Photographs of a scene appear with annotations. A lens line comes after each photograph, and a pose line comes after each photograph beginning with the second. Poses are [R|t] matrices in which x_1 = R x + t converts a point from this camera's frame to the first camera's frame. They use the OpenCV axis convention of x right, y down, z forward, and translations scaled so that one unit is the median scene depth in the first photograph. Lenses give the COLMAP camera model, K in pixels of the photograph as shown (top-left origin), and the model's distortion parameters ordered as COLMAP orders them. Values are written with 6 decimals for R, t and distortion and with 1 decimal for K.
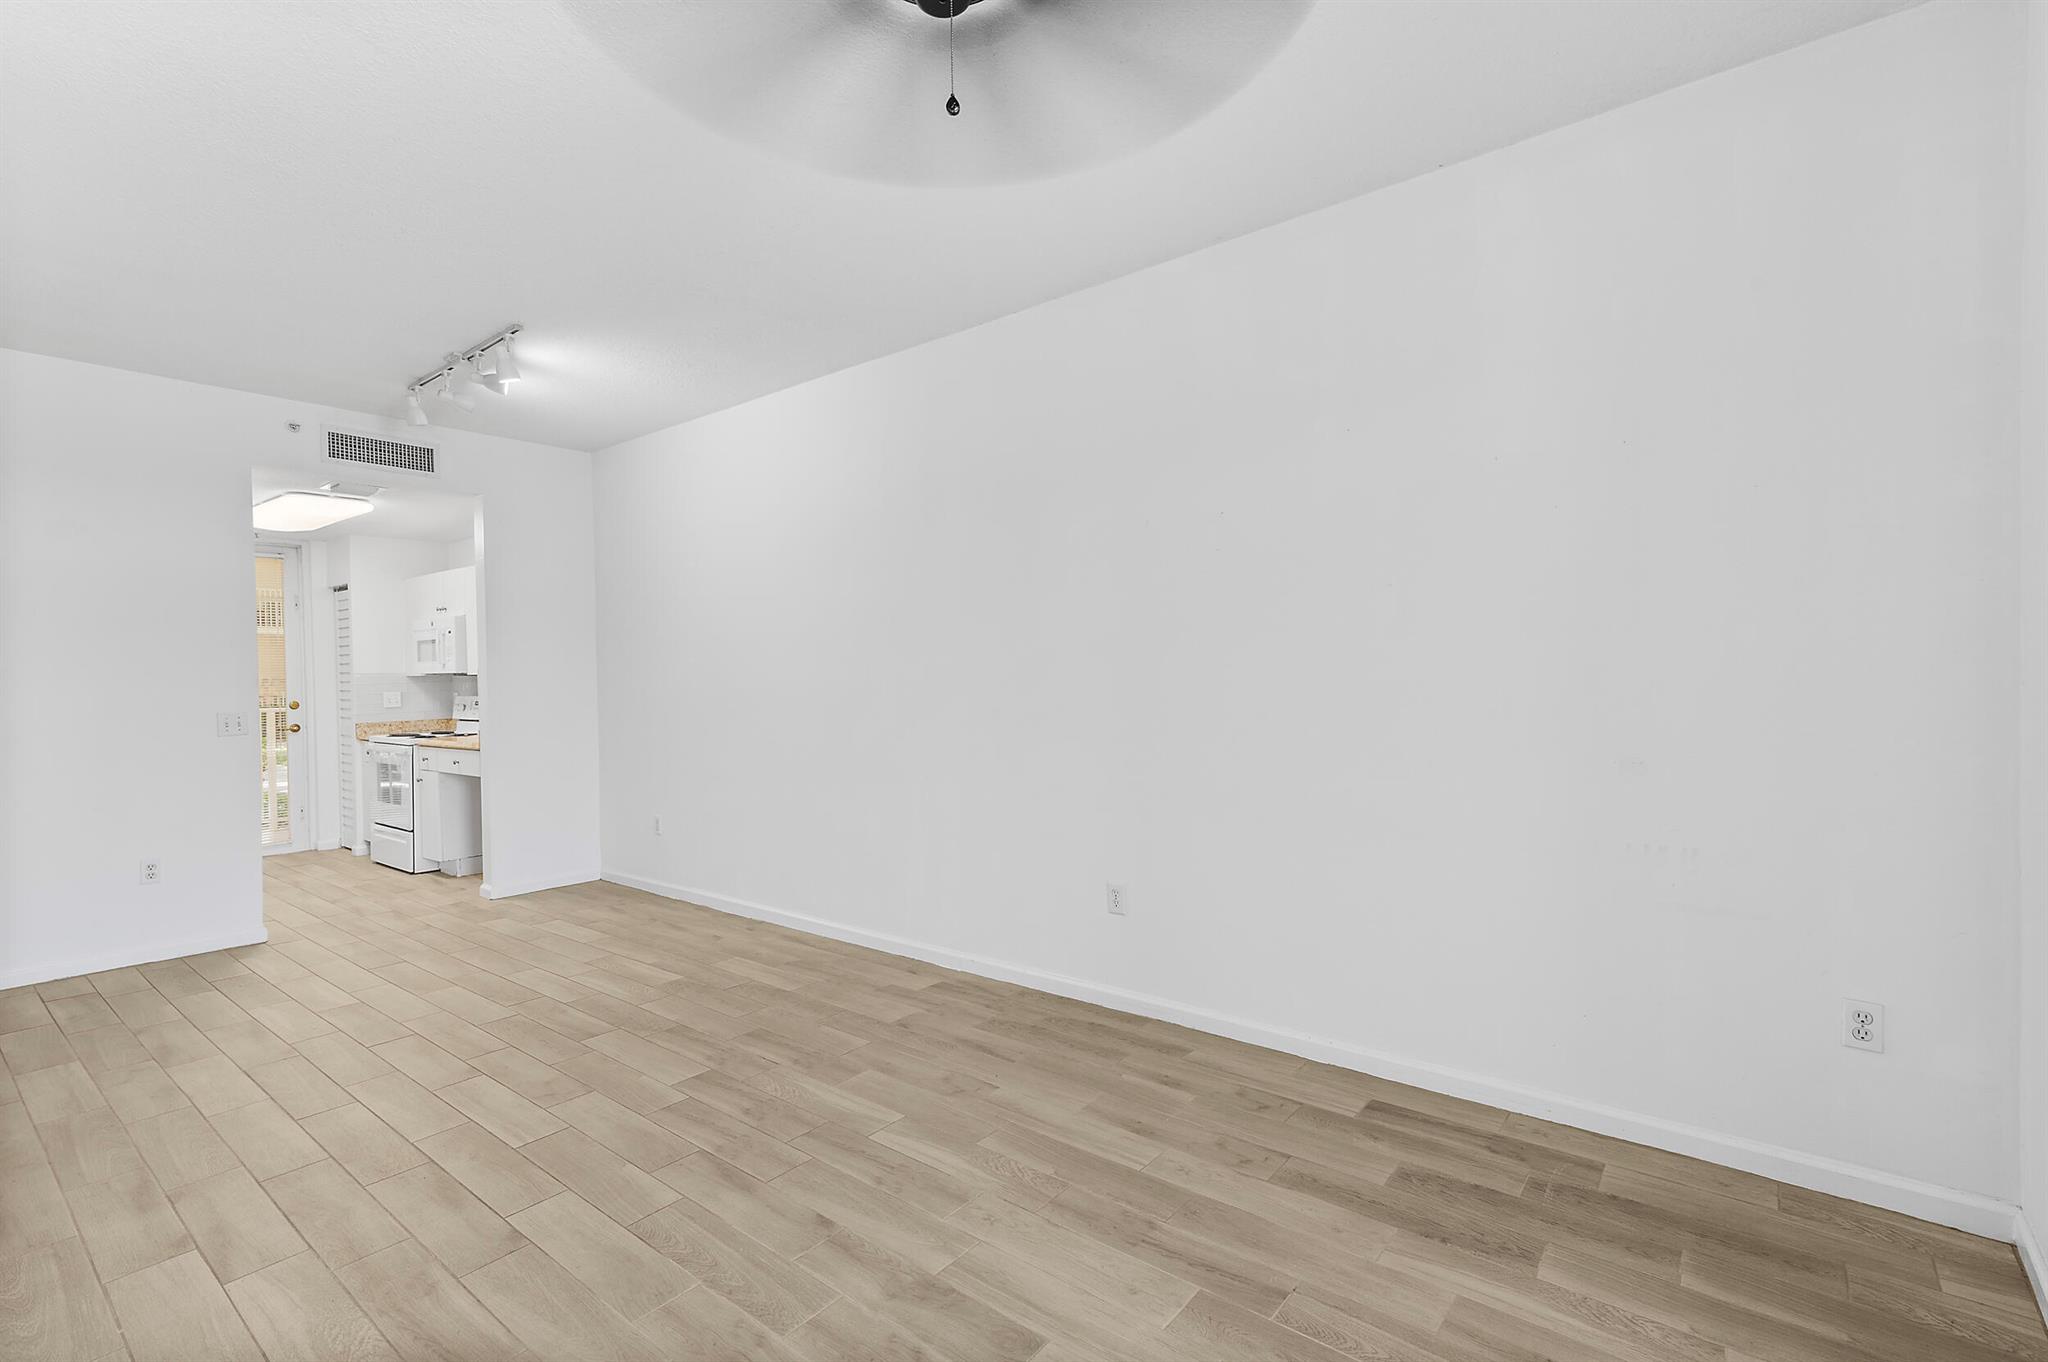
lens RADIAL K [[928.4, 0, 1021.8], [0, 928.4, 690.0], [0, 0, 1]] dist [0.020866, -0.002508]
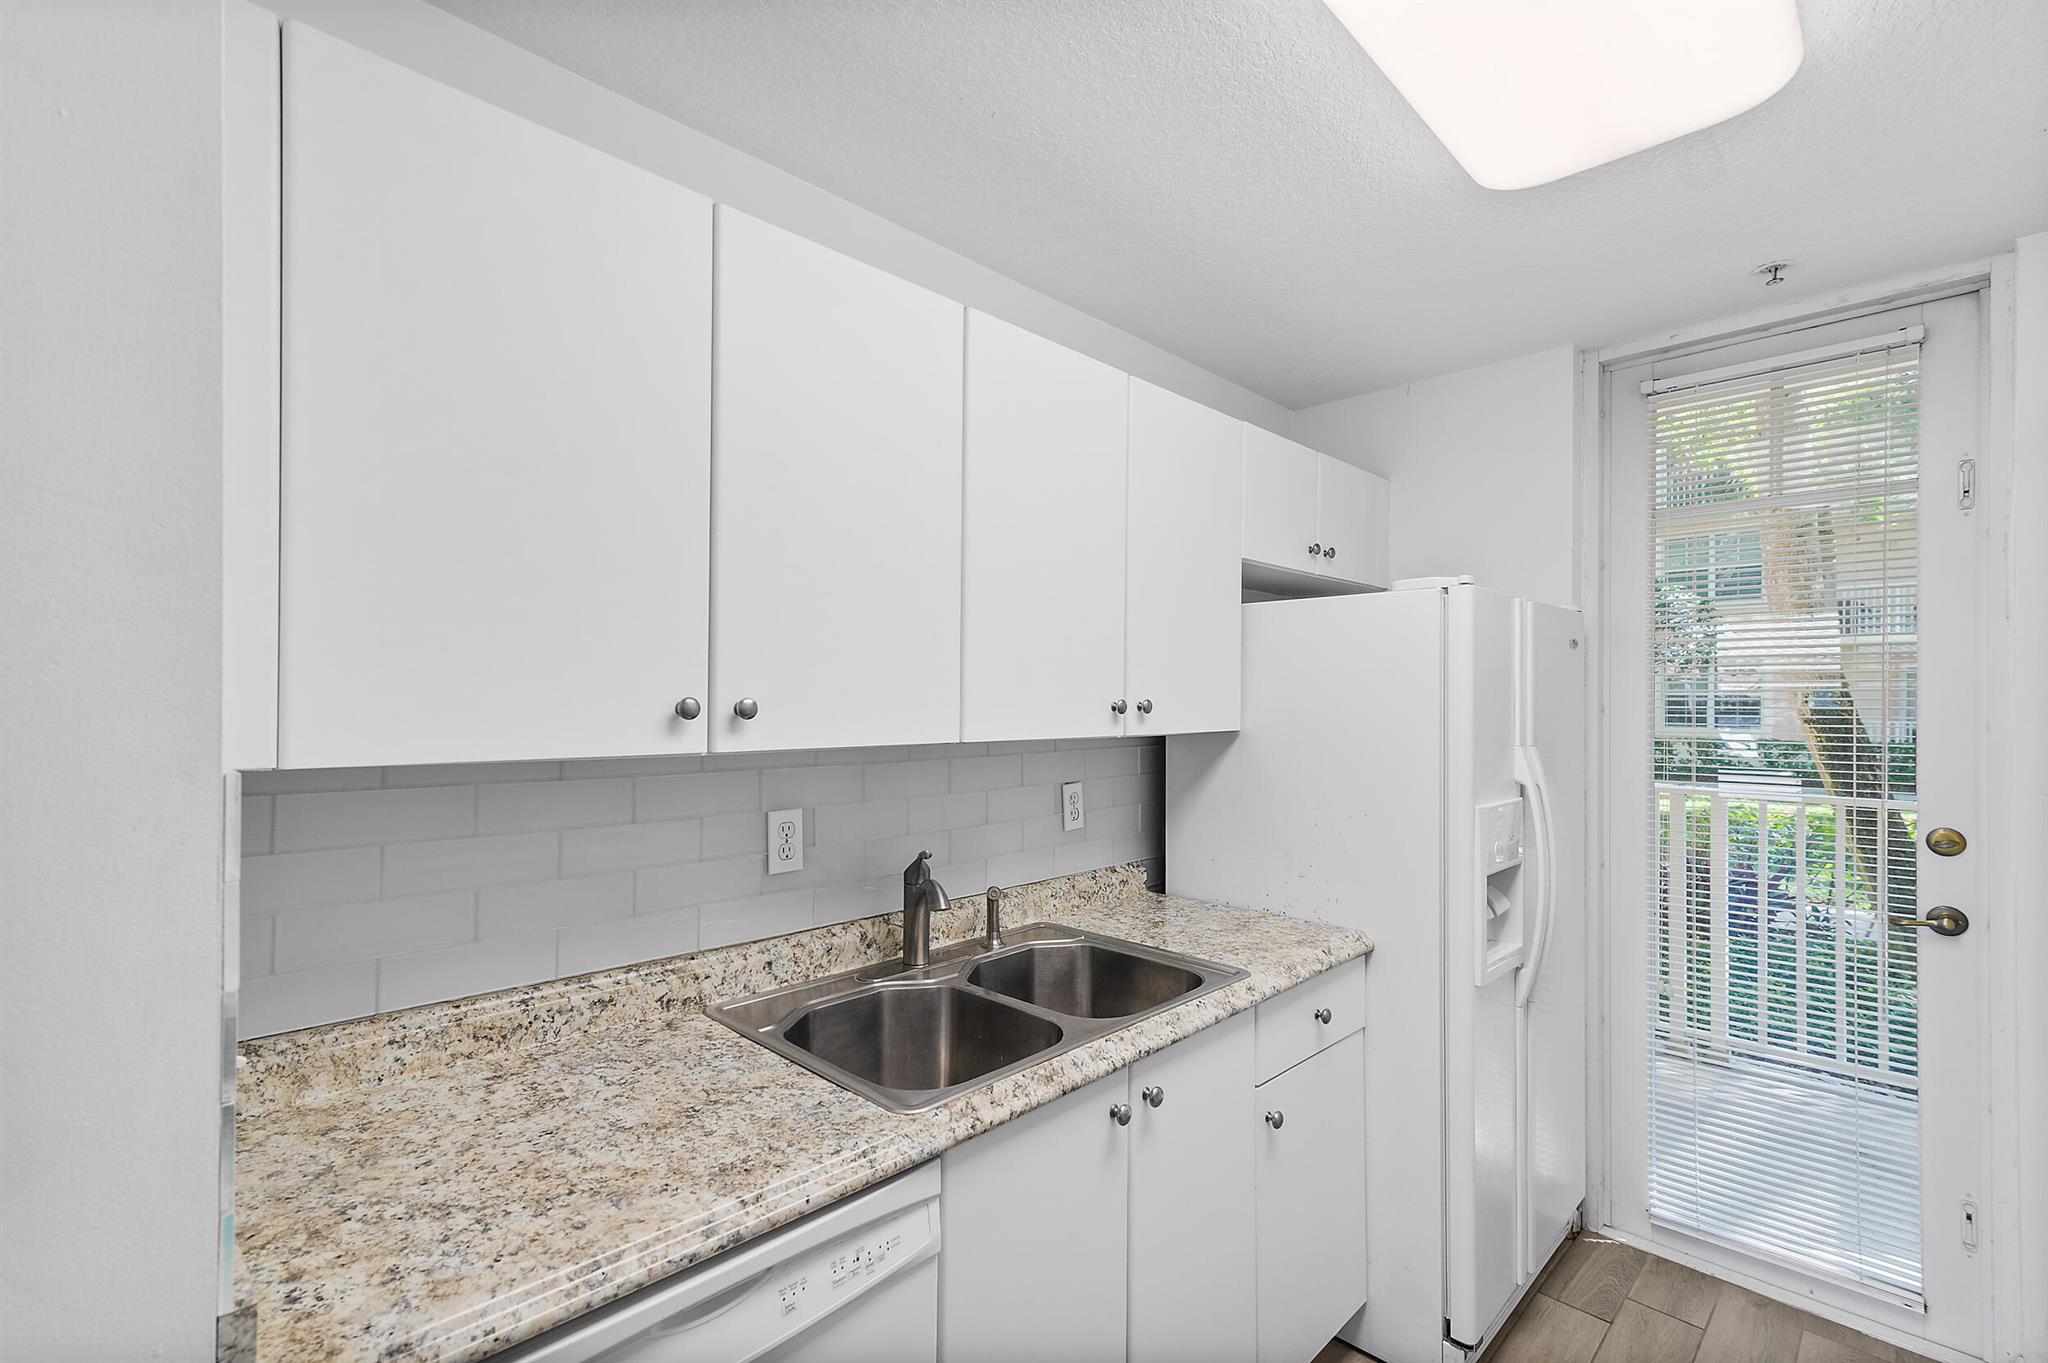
lens RADIAL K [[928.4, 0, 1021.8], [0, 928.4, 690.5], [0, 0, 1]] dist [0.020866, -0.002508]
pose [[-0.092716, 0.007955, -0.995661, -1.023144], [-0.023877, 0.999663, 0.010210, -0.059004], [0.995406, 0.024720, -0.092495, 1.655639]]
